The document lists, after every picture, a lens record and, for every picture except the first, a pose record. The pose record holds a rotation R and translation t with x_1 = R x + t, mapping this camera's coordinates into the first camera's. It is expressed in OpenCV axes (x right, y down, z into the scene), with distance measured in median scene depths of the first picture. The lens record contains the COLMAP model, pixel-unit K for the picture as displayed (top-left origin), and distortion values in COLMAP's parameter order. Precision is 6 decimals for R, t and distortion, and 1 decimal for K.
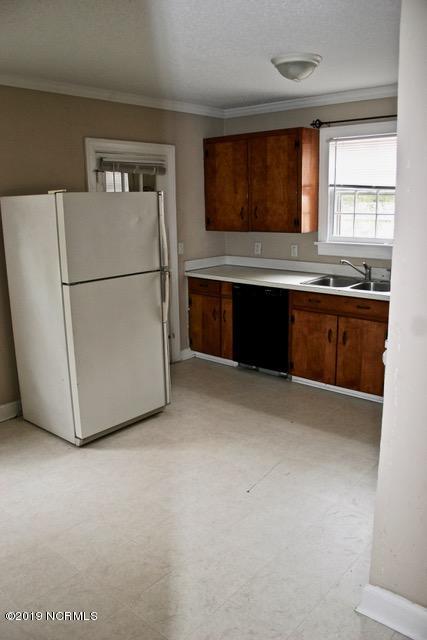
lens RADIAL K [[520.8, 0, 215.2], [0, 520.8, 328.2], [0, 0, 1]] dist [-0.157751, 0.128930]
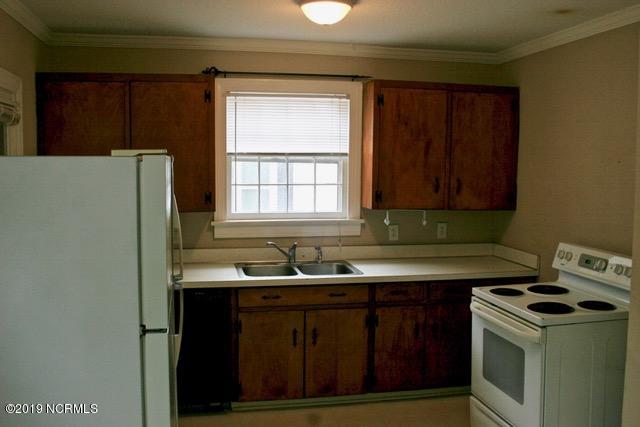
lens RADIAL K [[617.3, 0, 320.0], [0, 617.3, 213.5], [0, 0, 1]] dist [-0.103588, 0.020271]
pose [[0.617636, -0.046572, 0.785084, -0.446877], [0.172421, 0.981978, -0.077394, -0.085007], [-0.767331, 0.183167, 0.614535, 0.326172]]
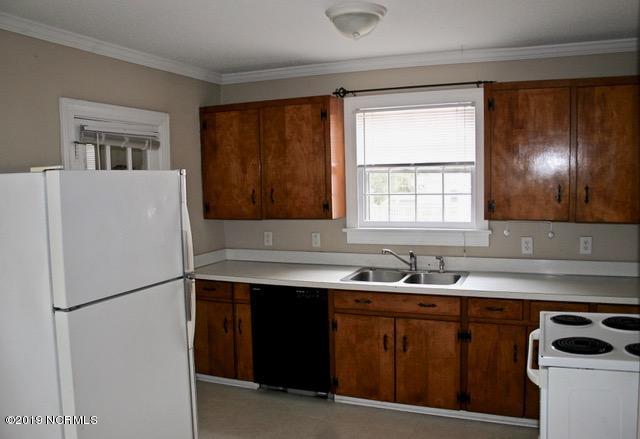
lens RADIAL K [[549.6, 0, 325.2], [0, 549.6, 221.2], [0, 0, 1]] dist [-0.125473, 0.009368]
pose [[0.947984, -0.028525, 0.317036, -0.125075], [0.081886, 0.984311, -0.156288, -0.043267], [-0.307604, 0.174120, 0.935448, 0.173925]]
